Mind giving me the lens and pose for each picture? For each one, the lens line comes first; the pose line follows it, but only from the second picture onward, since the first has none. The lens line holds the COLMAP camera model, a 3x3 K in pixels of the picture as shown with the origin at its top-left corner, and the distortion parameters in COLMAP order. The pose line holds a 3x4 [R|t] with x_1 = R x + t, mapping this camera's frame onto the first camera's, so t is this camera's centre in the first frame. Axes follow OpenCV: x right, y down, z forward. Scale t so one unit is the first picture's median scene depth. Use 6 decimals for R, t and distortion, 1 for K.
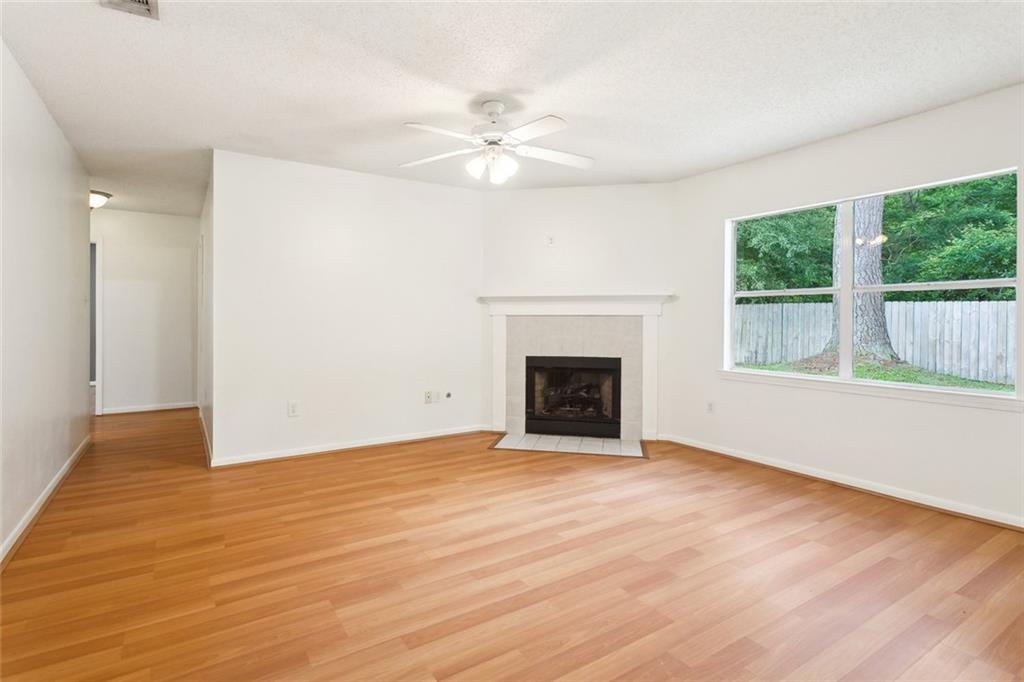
lens RADIAL K [[512.8, 0, 511.5], [0, 512.8, 320.9], [0, 0, 1]] dist [0.000896, 0.000266]
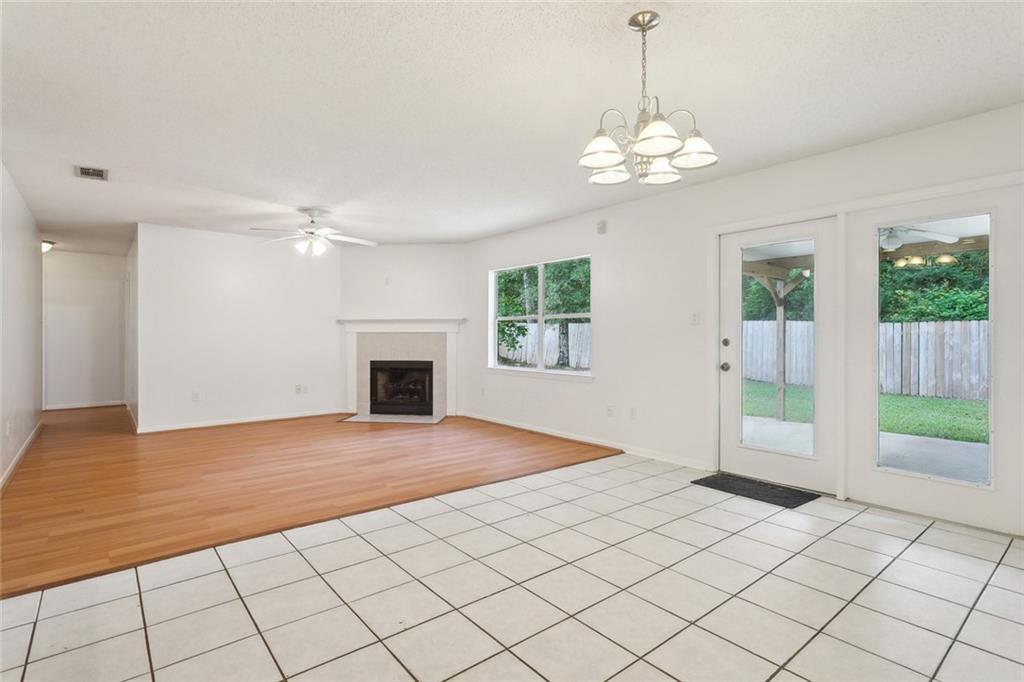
lens RADIAL K [[503.6, 0, 509.5], [0, 503.6, 337.0], [0, 0, 1]] dist [0.003868, 0.000378]
pose [[0.994360, -0.002347, 0.106029, 0.281142], [0.002469, 0.999996, -0.001018, 0.004354], [-0.106026, 0.001274, 0.994363, -0.479401]]
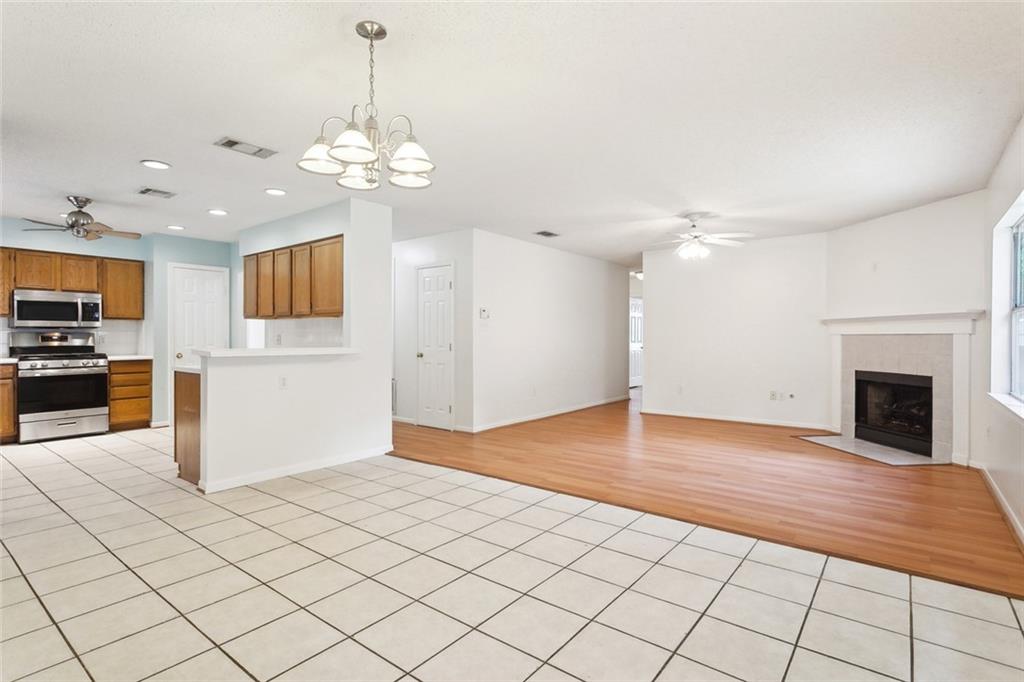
lens RADIAL K [[503.6, 0, 509.5], [0, 503.6, 337.0], [0, 0, 1]] dist [0.003868, 0.000378]
pose [[0.323984, -0.001945, -0.946061, 0.882127], [-0.005362, 0.999978, -0.003892, 0.003249], [0.946047, 0.006334, 0.323966, -0.098428]]
